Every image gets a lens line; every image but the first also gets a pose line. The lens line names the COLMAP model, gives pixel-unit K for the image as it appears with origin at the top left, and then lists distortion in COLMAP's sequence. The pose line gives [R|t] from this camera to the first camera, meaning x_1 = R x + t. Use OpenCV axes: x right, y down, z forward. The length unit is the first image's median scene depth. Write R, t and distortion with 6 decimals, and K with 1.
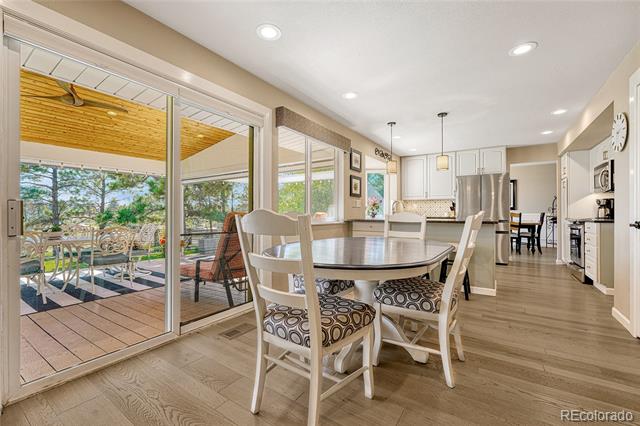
lens RADIAL K [[271.3, 0, 318.9], [0, 271.3, 212.3], [0, 0, 1]] dist [0.004802, -0.000220]
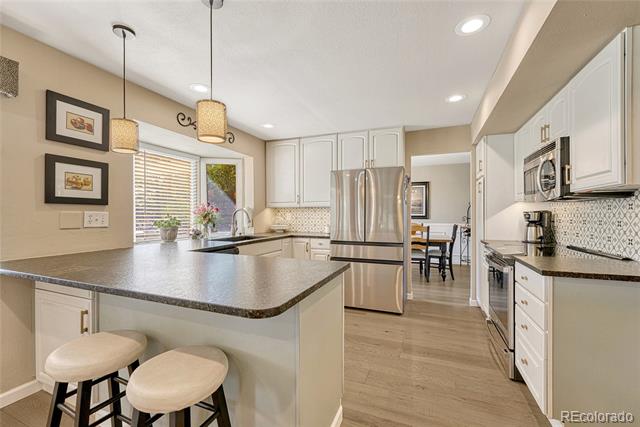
lens RADIAL K [[266.4, 0, 323.5], [0, 266.4, 215.3], [0, 0, 1]] dist [-0.004818, -0.000118]
pose [[0.978895, -0.001967, 0.204353, 0.365363], [0.000545, 0.999975, 0.007014, -0.035726], [-0.204361, -0.006754, 0.978872, 0.409470]]
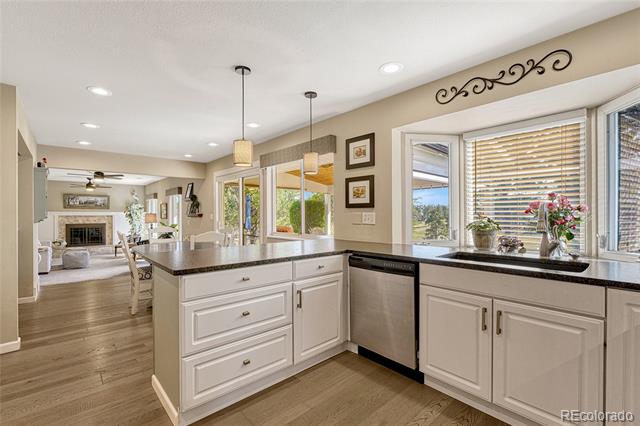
lens RADIAL K [[287.3, 0, 316.0], [0, 287.3, 215.9], [0, 0, 1]] dist [0.001913, 0.000688]
pose [[-0.256299, 0.009978, -0.966546, 0.688092], [0.008262, 0.999933, 0.008132, -0.037668], [0.966562, -0.005902, -0.256364, 0.894435]]
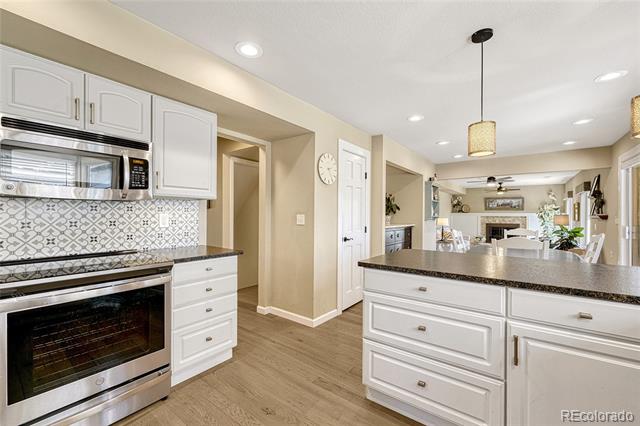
lens RADIAL K [[271.3, 0, 319.6], [0, 271.3, 214.7], [0, 0, 1]] dist [0.004802, -0.000220]
pose [[-0.998555, -0.001281, 0.053733, 0.483400], [-0.001548, 0.999987, -0.004925, -0.037267], [-0.053726, -0.005001, -0.998543, 1.010797]]
